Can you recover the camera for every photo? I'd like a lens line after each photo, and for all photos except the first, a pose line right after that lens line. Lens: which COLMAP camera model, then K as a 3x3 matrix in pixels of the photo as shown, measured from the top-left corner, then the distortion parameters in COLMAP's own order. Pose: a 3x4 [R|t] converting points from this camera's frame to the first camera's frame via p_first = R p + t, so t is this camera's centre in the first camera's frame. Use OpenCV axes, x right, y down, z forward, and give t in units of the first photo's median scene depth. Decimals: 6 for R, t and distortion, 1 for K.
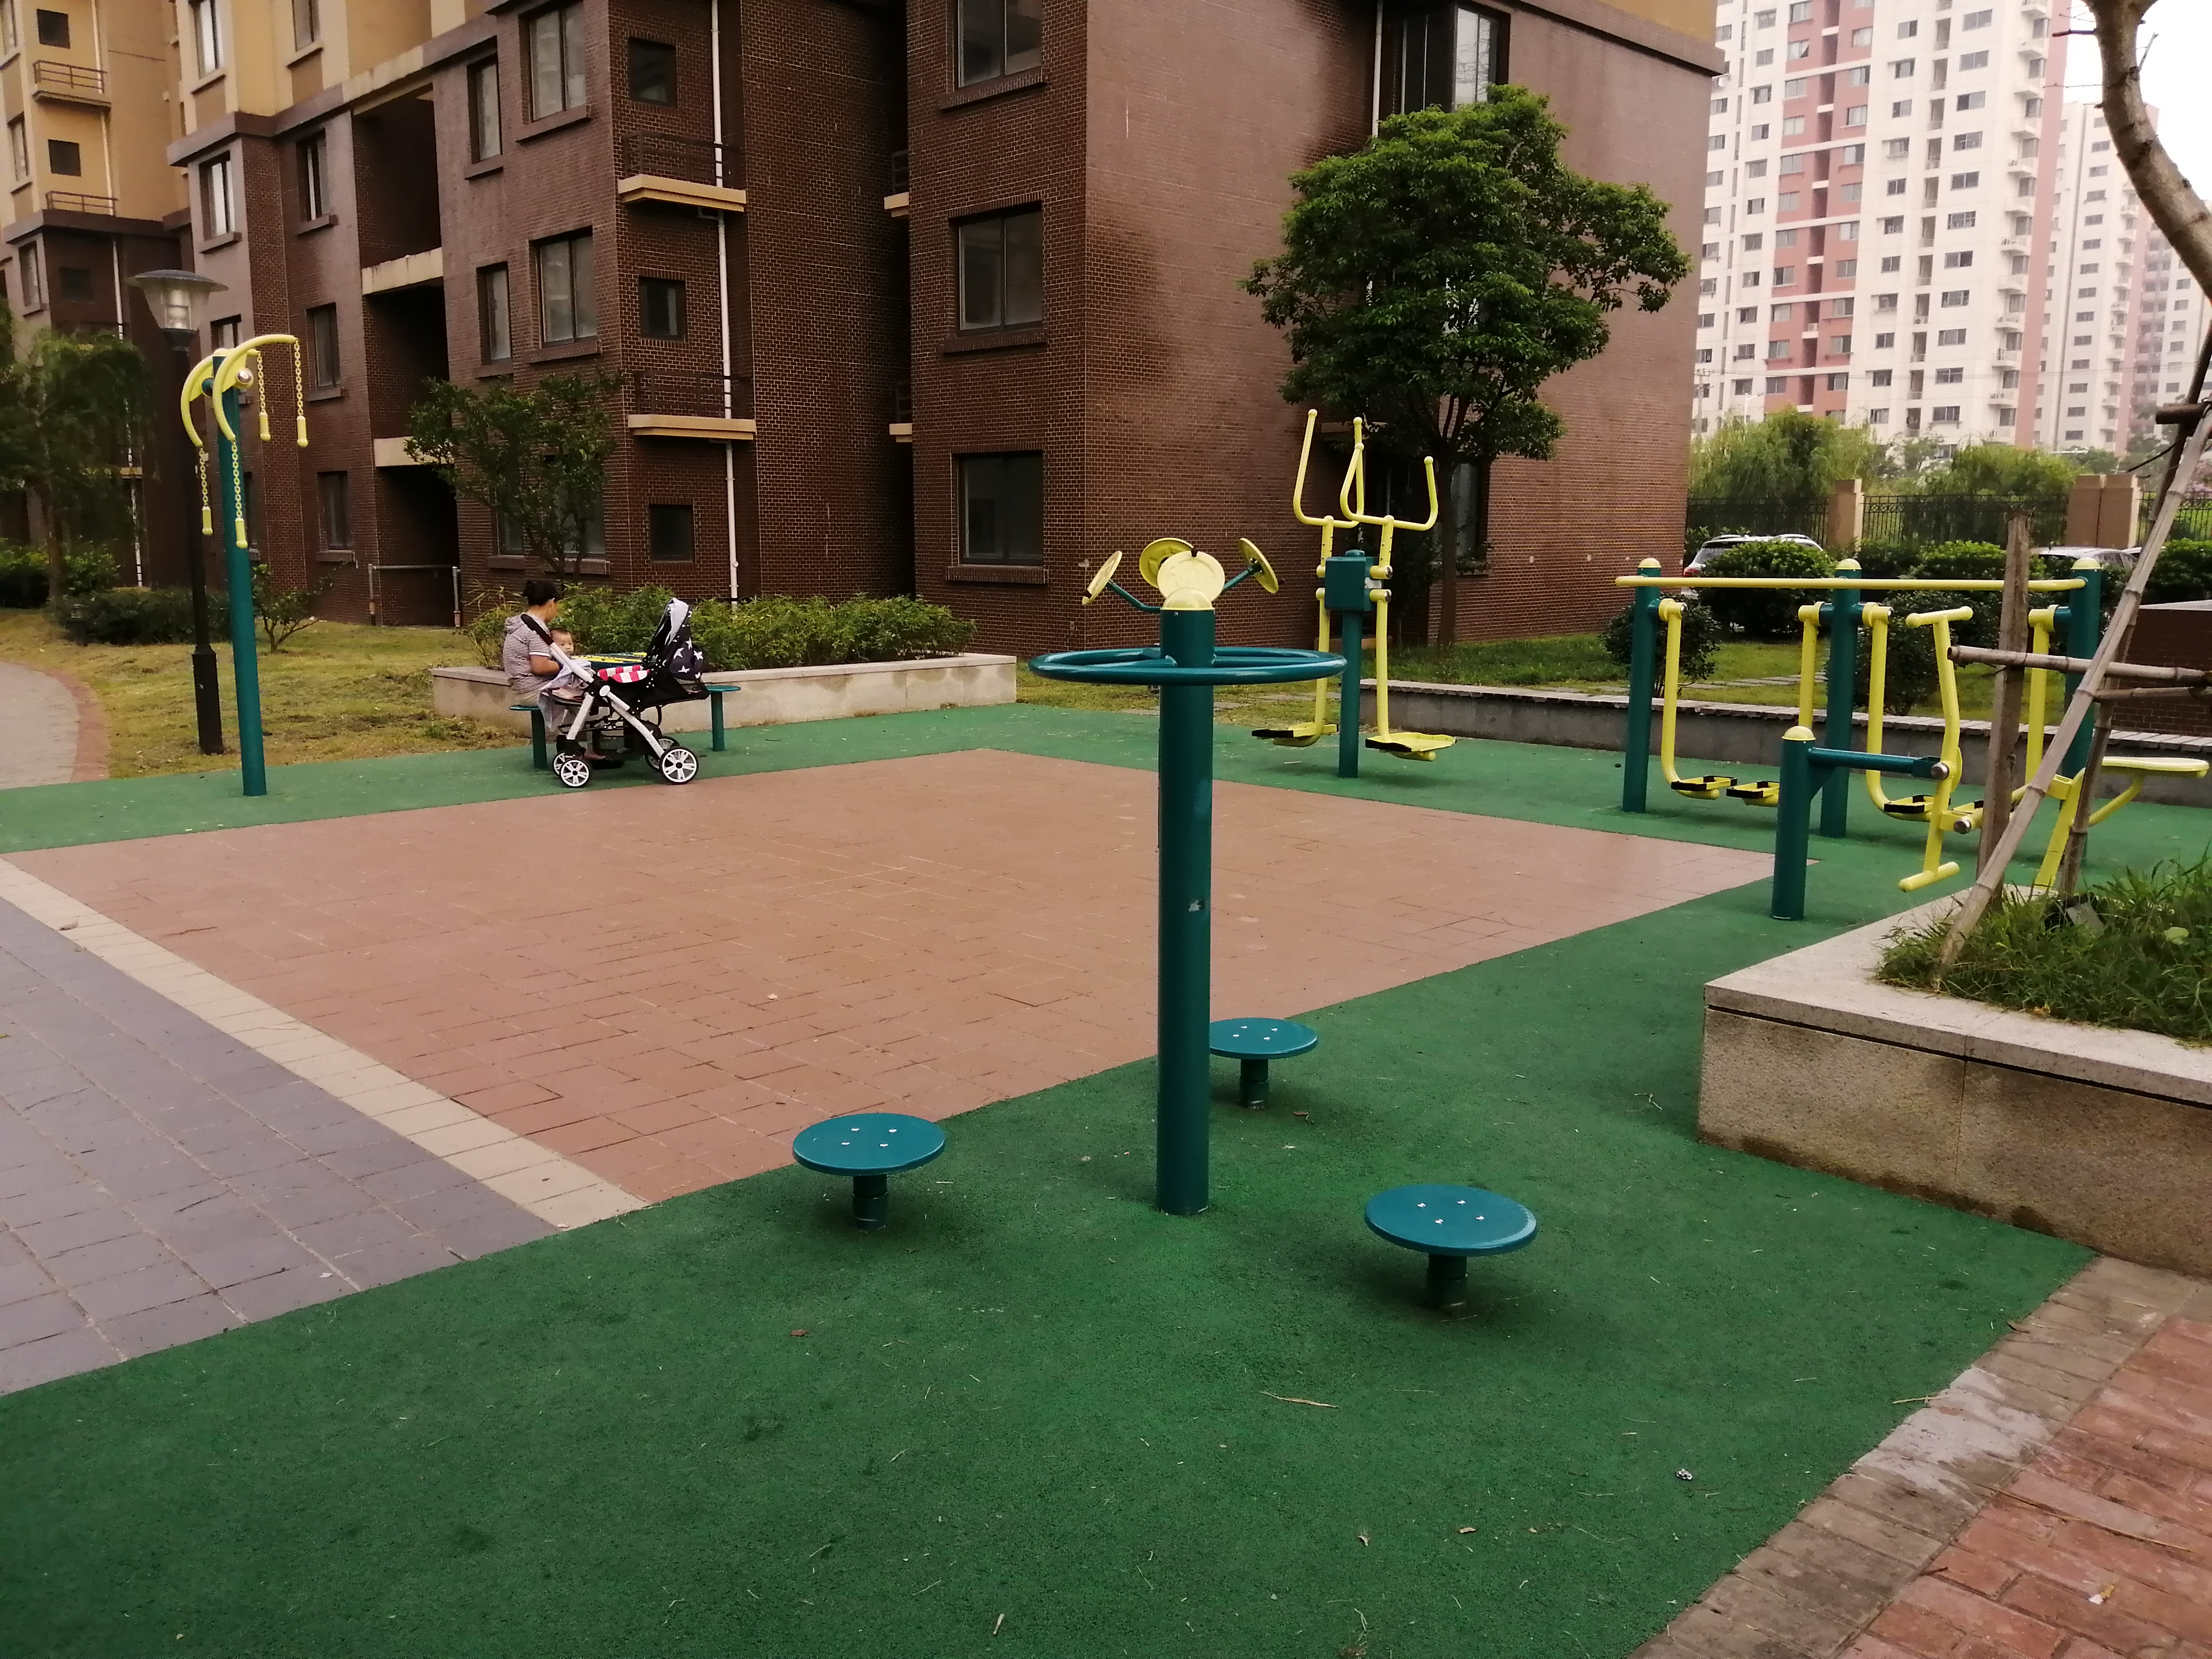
lens RADIAL K [[1760.6, 0, 1093.6], [0, 1760.6, 815.0], [0, 0, 1]] dist [0.070183, -0.106064]
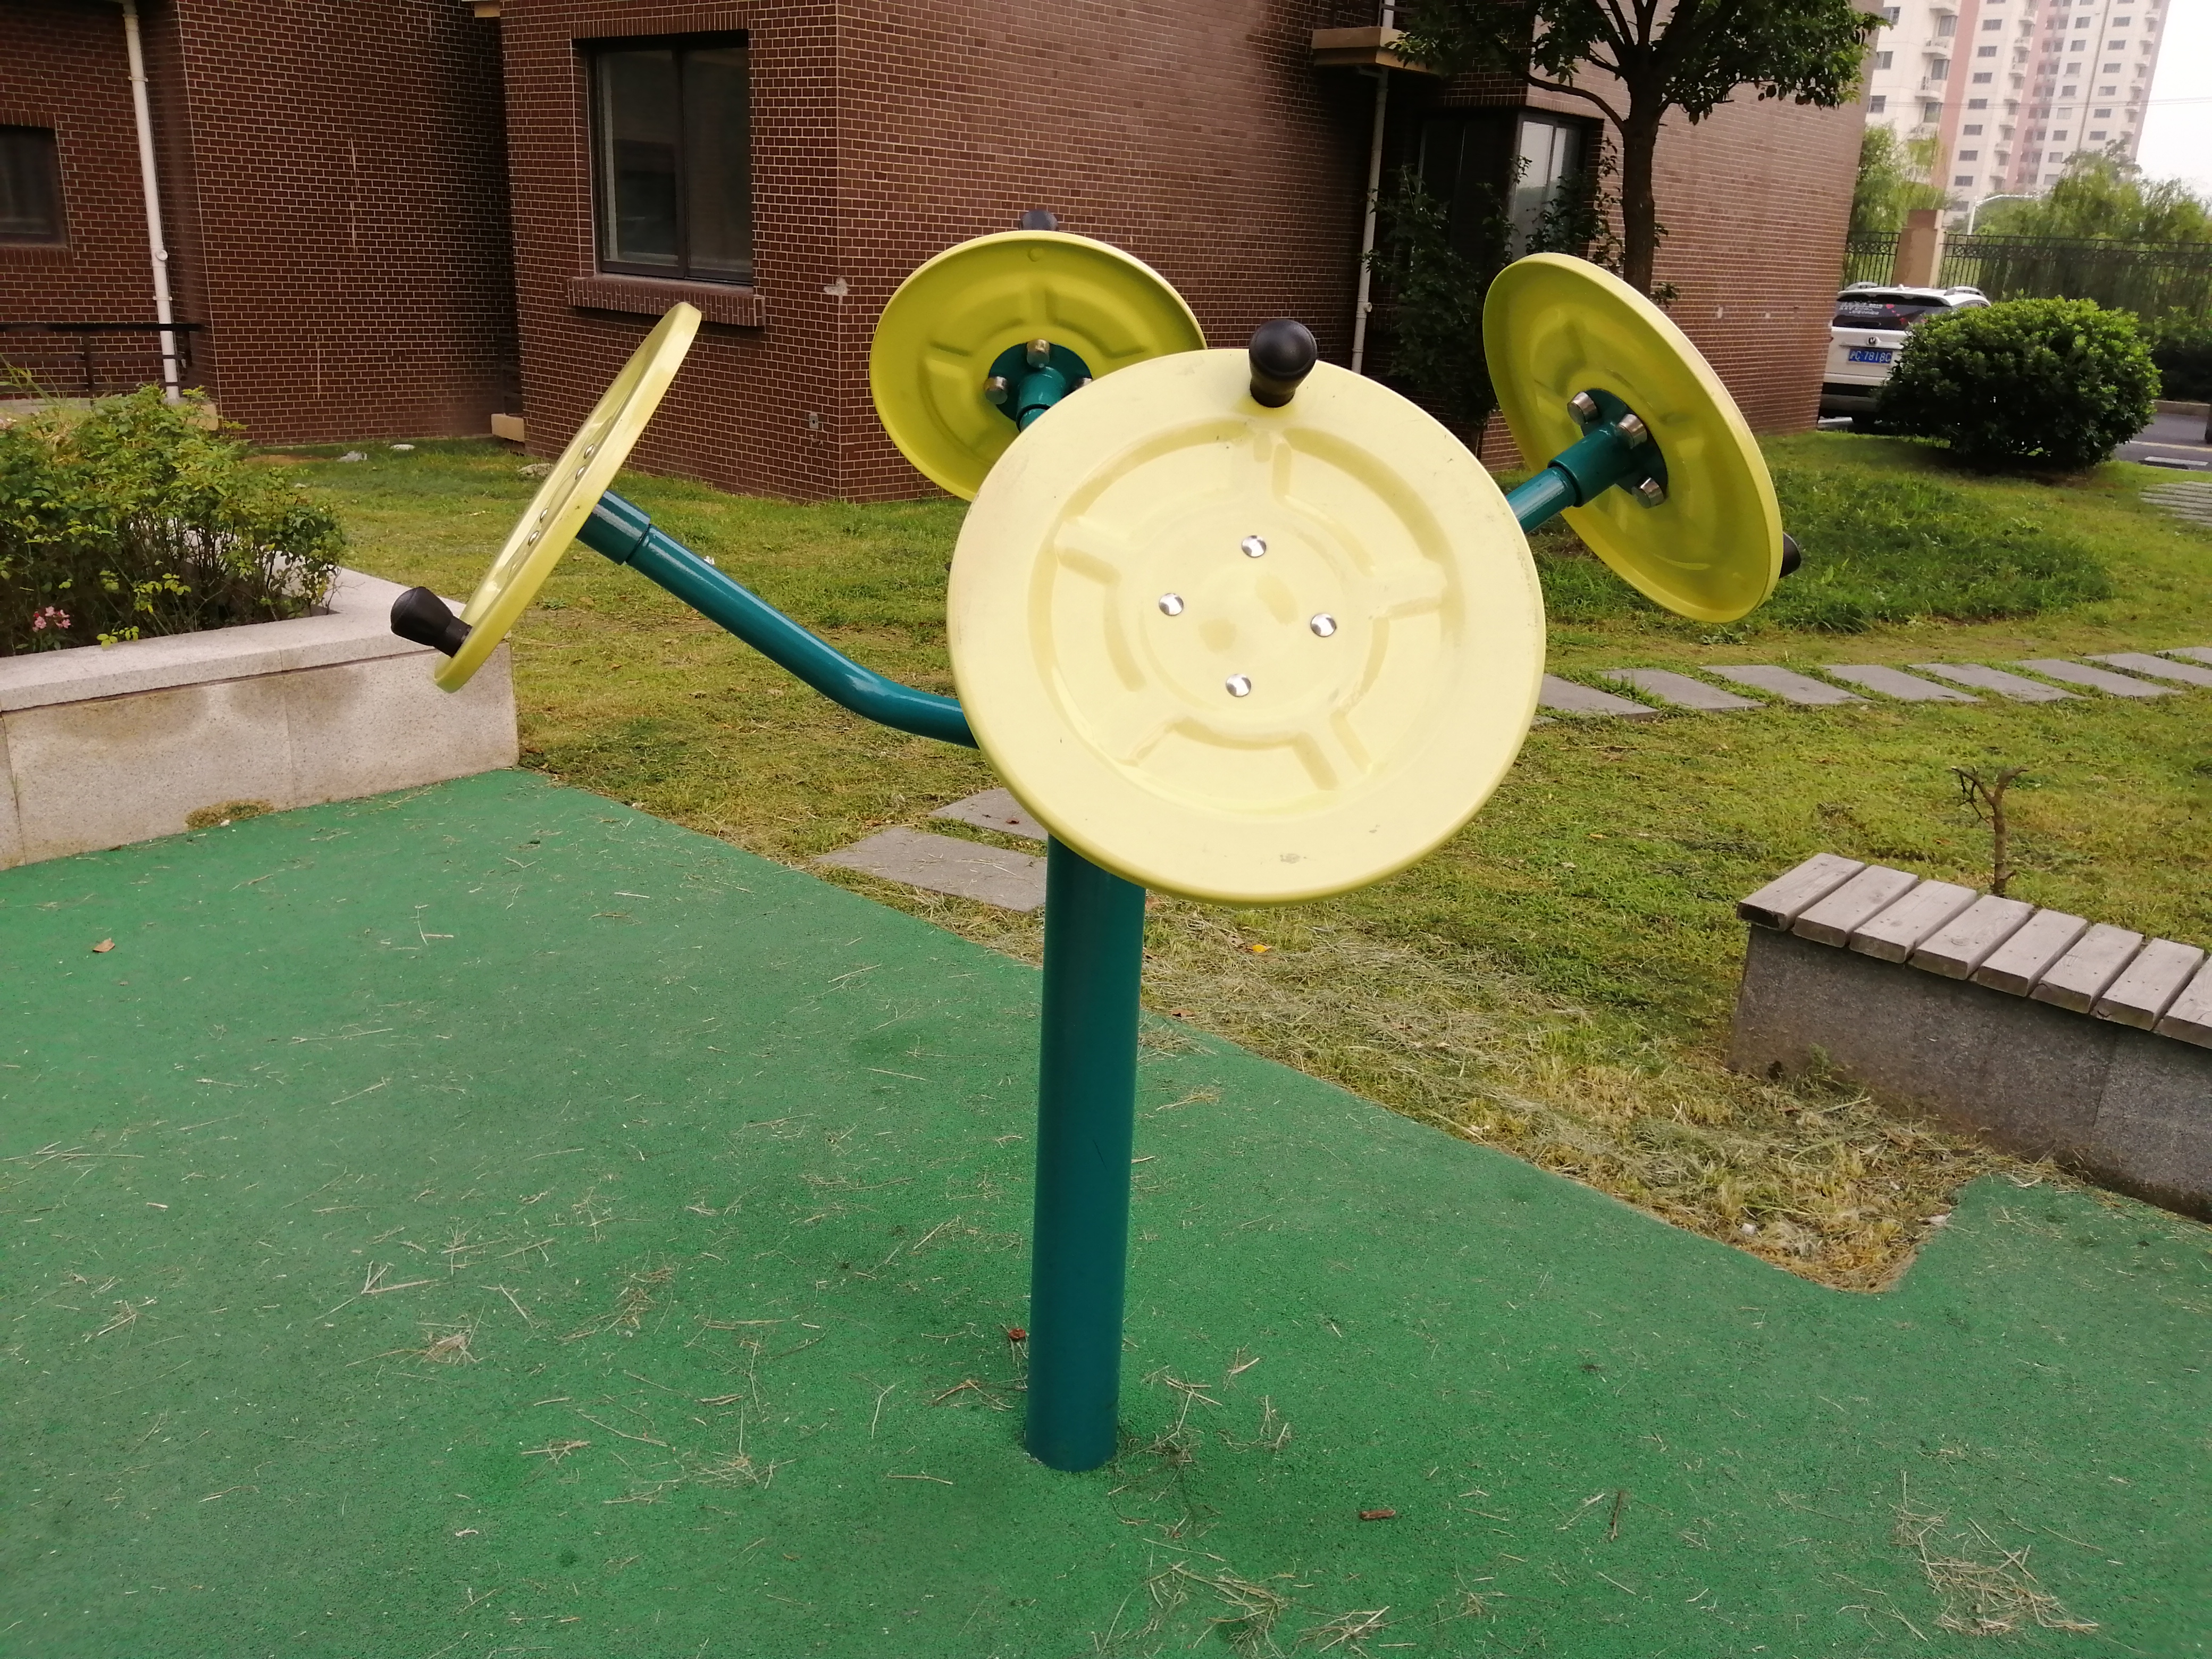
lens RADIAL K [[1738.2, 0, 1100.7], [0, 1738.2, 824.8], [0, 0, 1]] dist [-0.009647, -0.000269]
pose [[0.994968, 0.015526, 0.098979, 0.006360], [-0.031802, 0.985772, 0.165051, -0.024029], [-0.095008, -0.167369, 0.981306, 0.154829]]
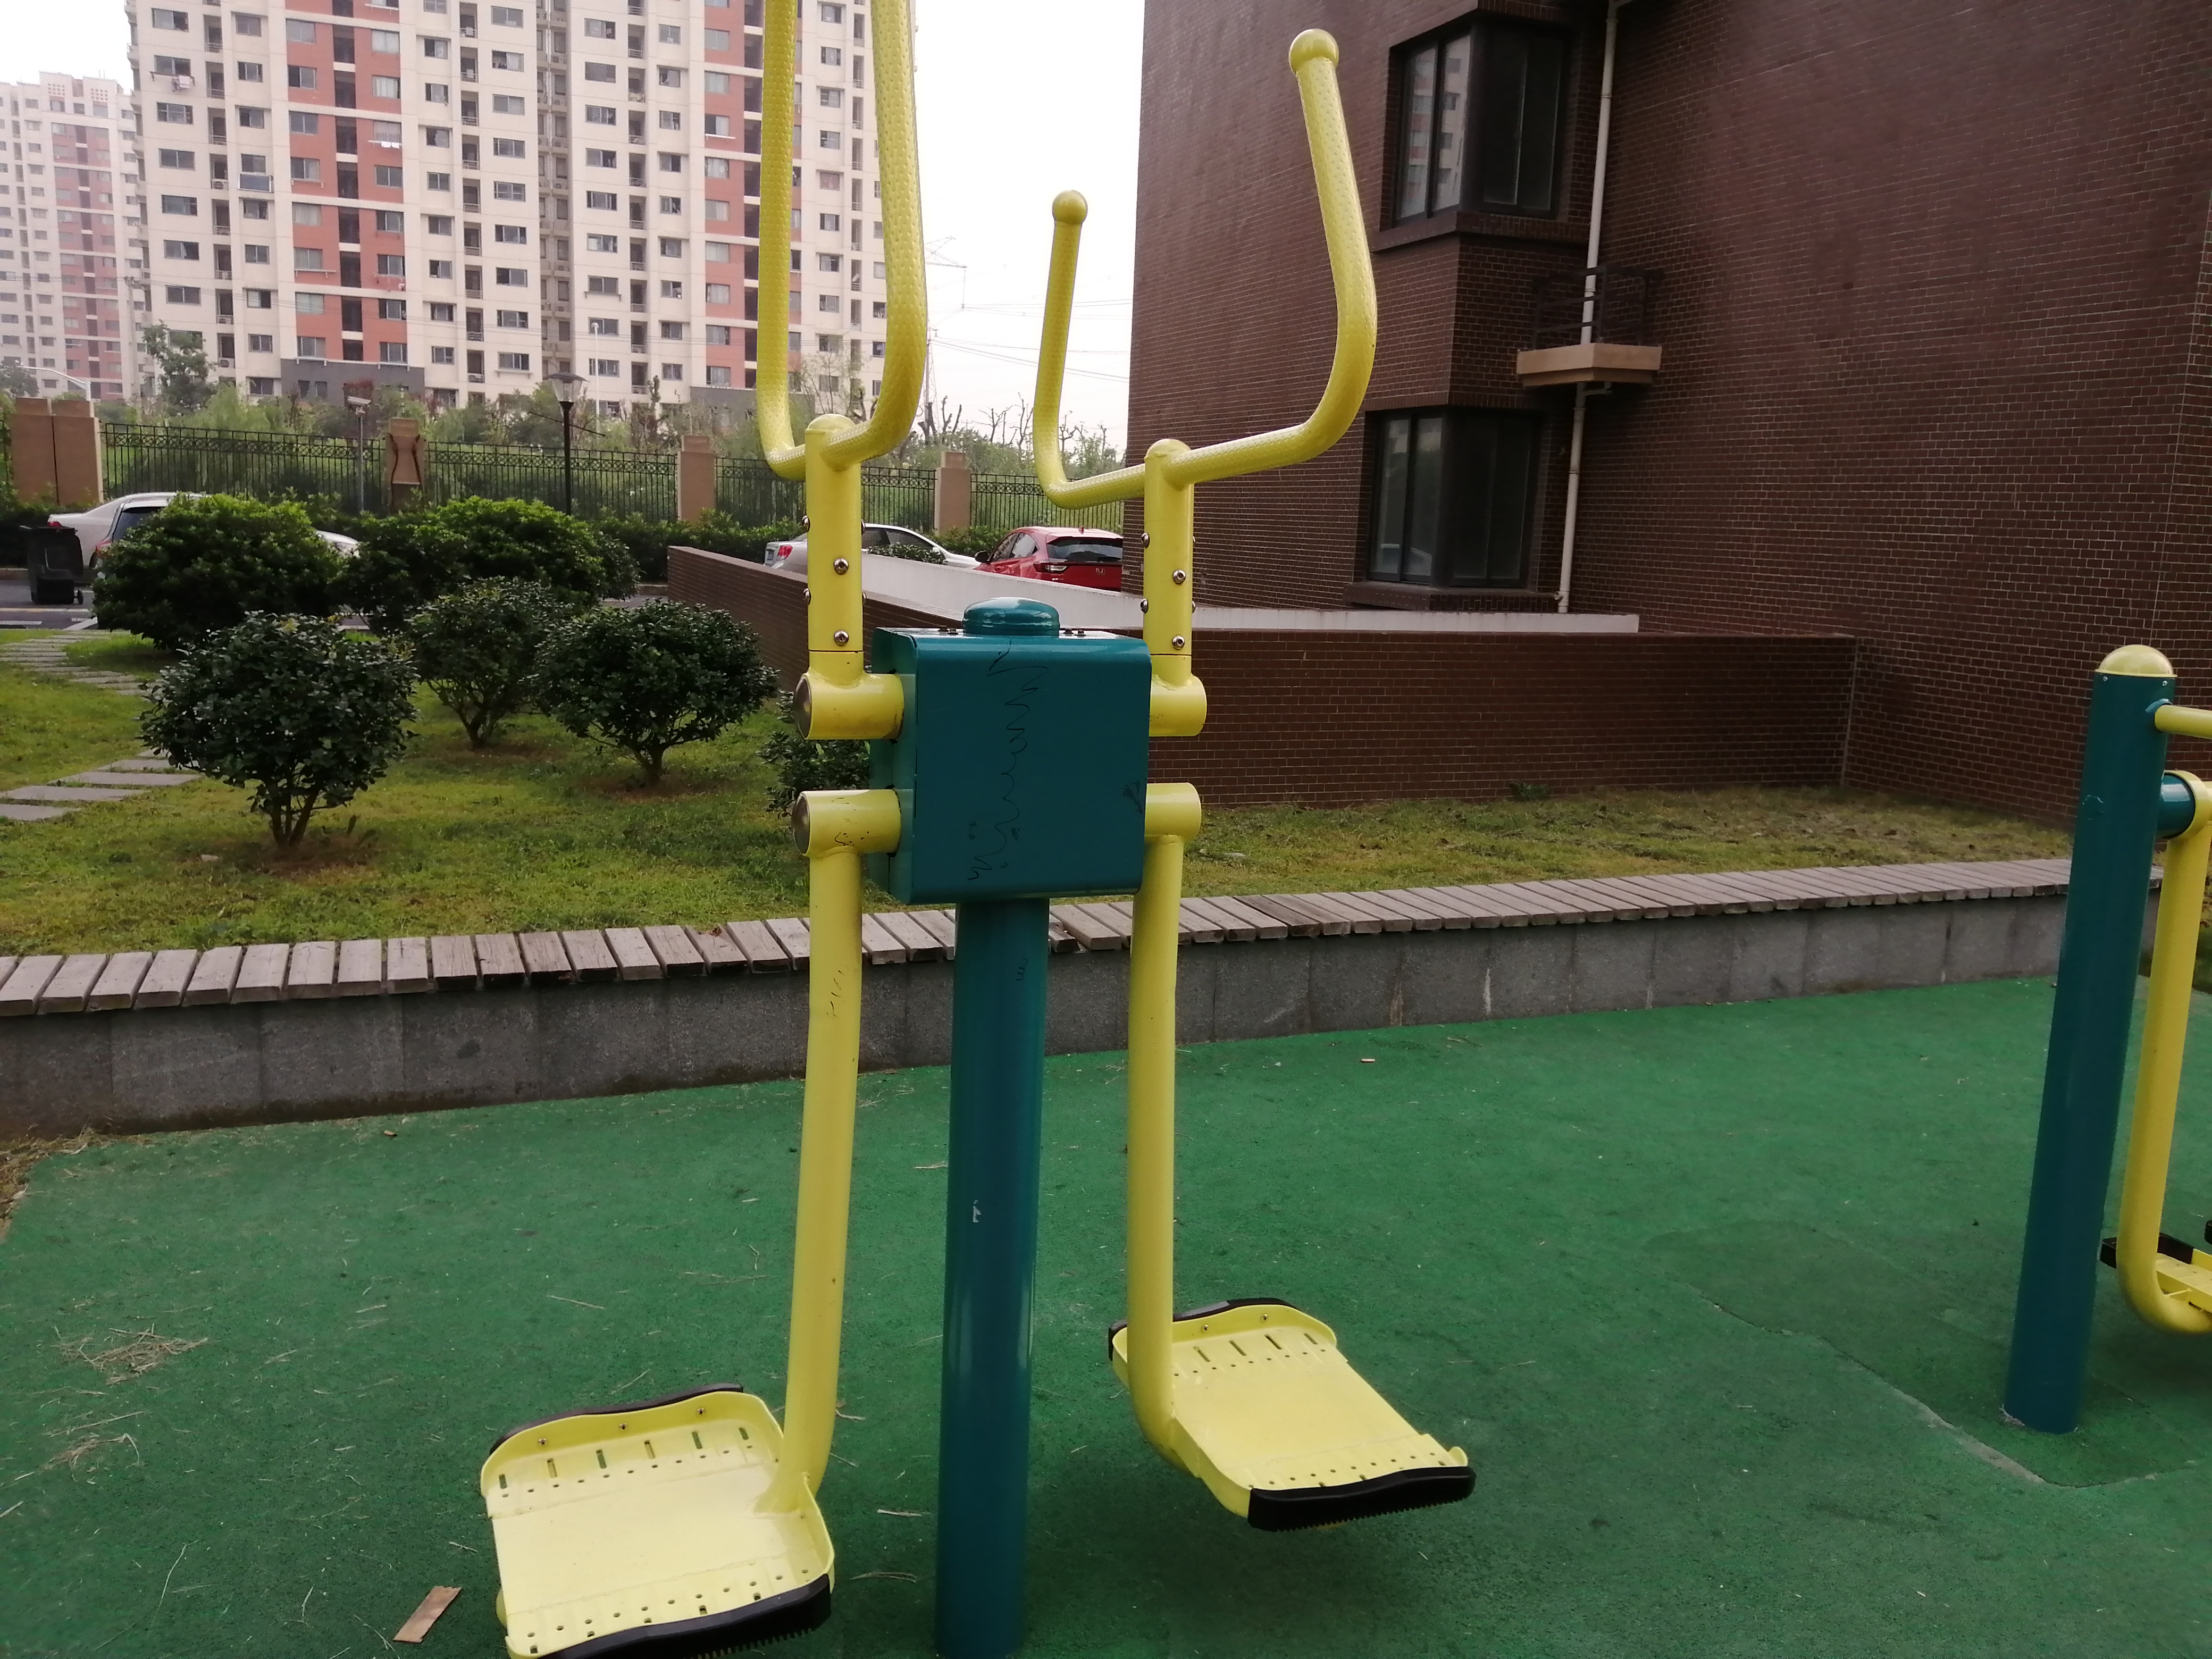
lens RADIAL K [[1760.6, 0, 1093.6], [0, 1760.6, 815.0], [0, 0, 1]] dist [0.070183, -0.106064]
pose [[0.375397, -0.137997, 0.916534, -0.004627], [0.105030, 0.988818, 0.105862, -0.022323], [-0.920894, 0.056523, 0.385693, 0.141135]]
